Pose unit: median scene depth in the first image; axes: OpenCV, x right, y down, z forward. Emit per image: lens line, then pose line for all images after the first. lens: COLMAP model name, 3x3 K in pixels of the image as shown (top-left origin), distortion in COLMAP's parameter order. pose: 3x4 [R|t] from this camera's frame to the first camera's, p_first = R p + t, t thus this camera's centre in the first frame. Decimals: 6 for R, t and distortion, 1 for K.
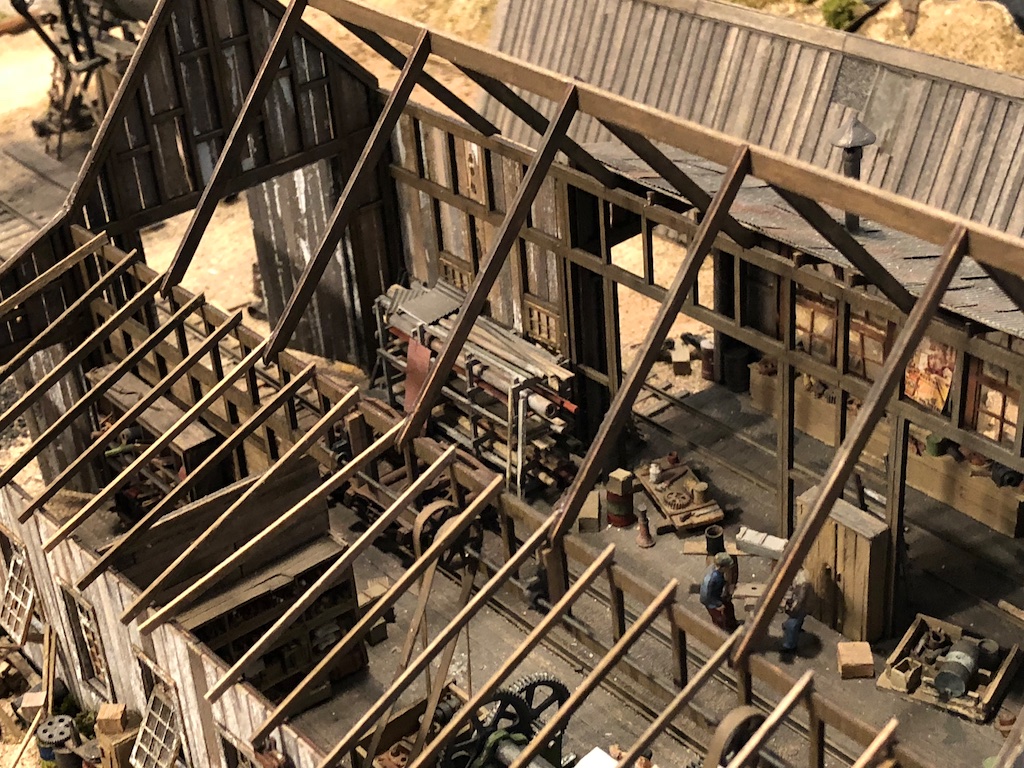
lens RADIAL K [[1666.0, 0, 530.6], [0, 1666.0, 386.4], [0, 0, 1]] dist [0.223006, -1.089982]
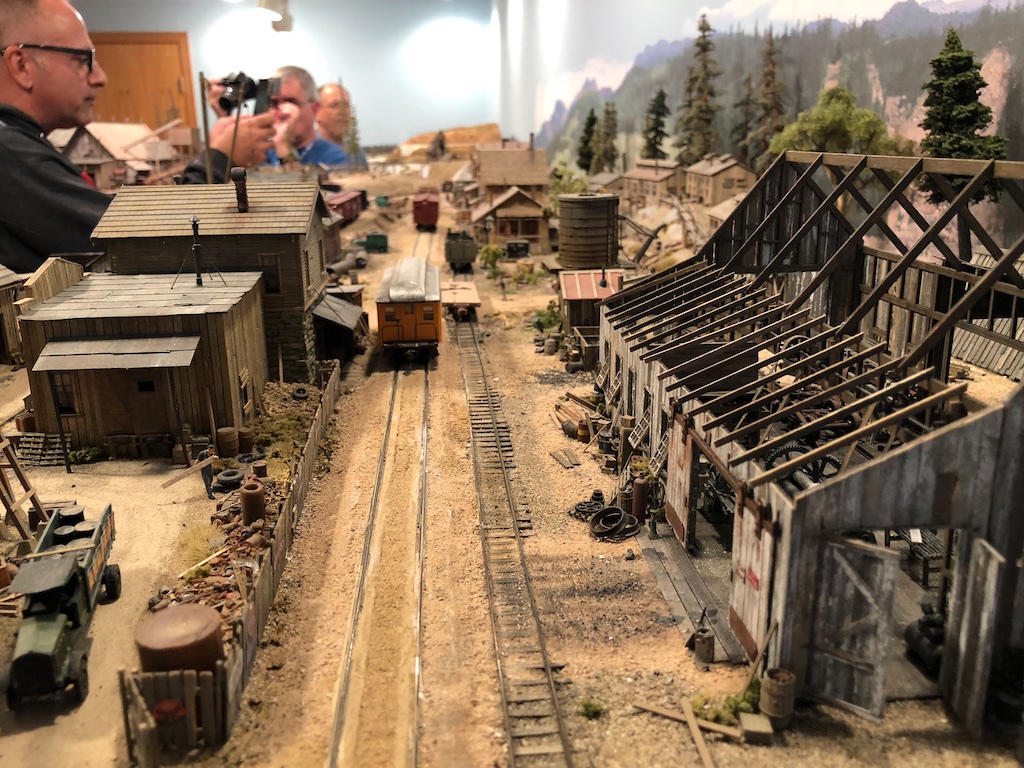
lens RADIAL K [[848.1, 0, 510.5], [0, 848.1, 378.2], [0, 0, 1]] dist [-0.002878, 0.014014]
pose [[0.800155, 0.211664, -0.561205, 0.217484], [-0.344357, 0.928206, -0.140895, 0.320908], [0.491092, 0.305992, 0.815596, -0.006235]]
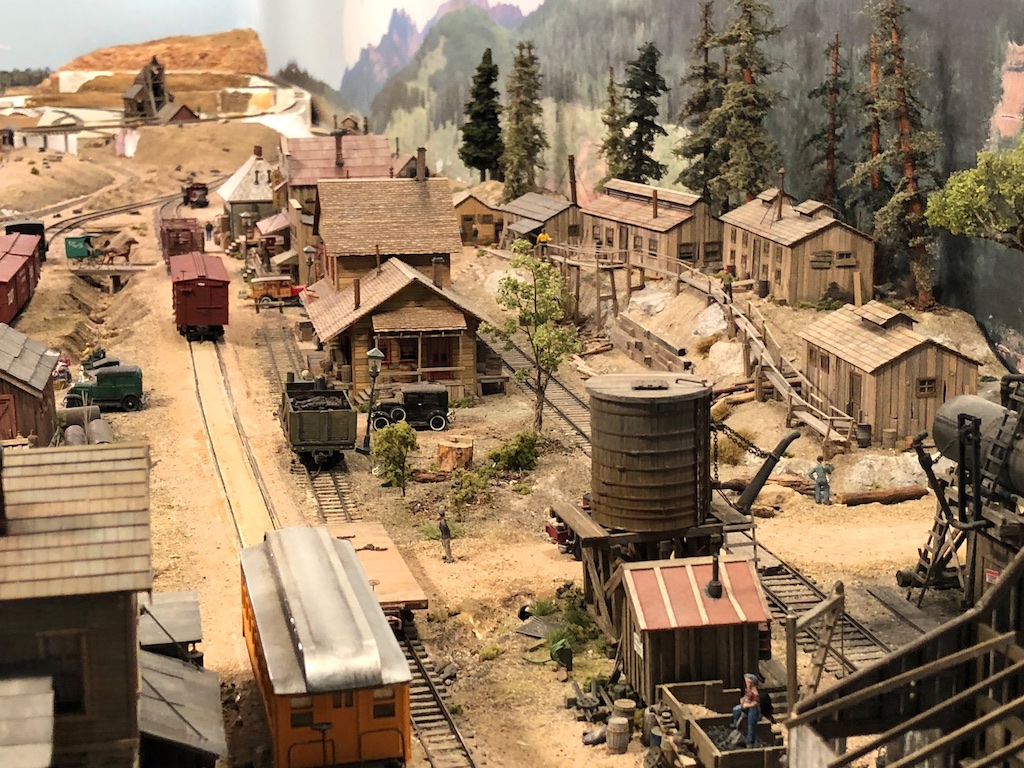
lens RADIAL K [[1667.3, 0, 516.8], [0, 1667.3, 372.3], [0, 0, 1]] dist [0.202591, -0.973160]
pose [[0.880476, 0.147941, -0.450416, -0.072506], [-0.287652, 0.921910, -0.259498, 0.136327], [0.376852, 0.358045, 0.854275, -0.123748]]
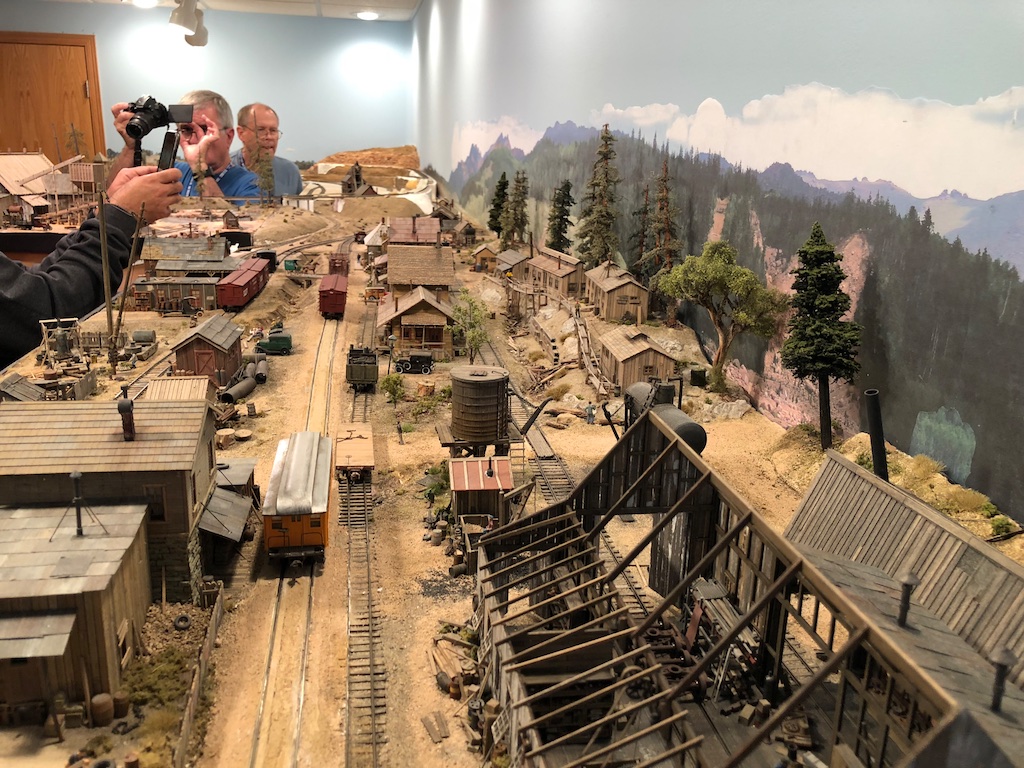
lens RADIAL K [[836.0, 0, 512.0], [0, 836.0, 384.0], [0, 0, 1]] dist [0.038223, -0.056666]
pose [[0.848226, 0.231920, -0.476158, 0.210577], [-0.348987, 0.921002, -0.173097, -0.022311], [0.398398, 0.312998, 0.862155, -0.139845]]
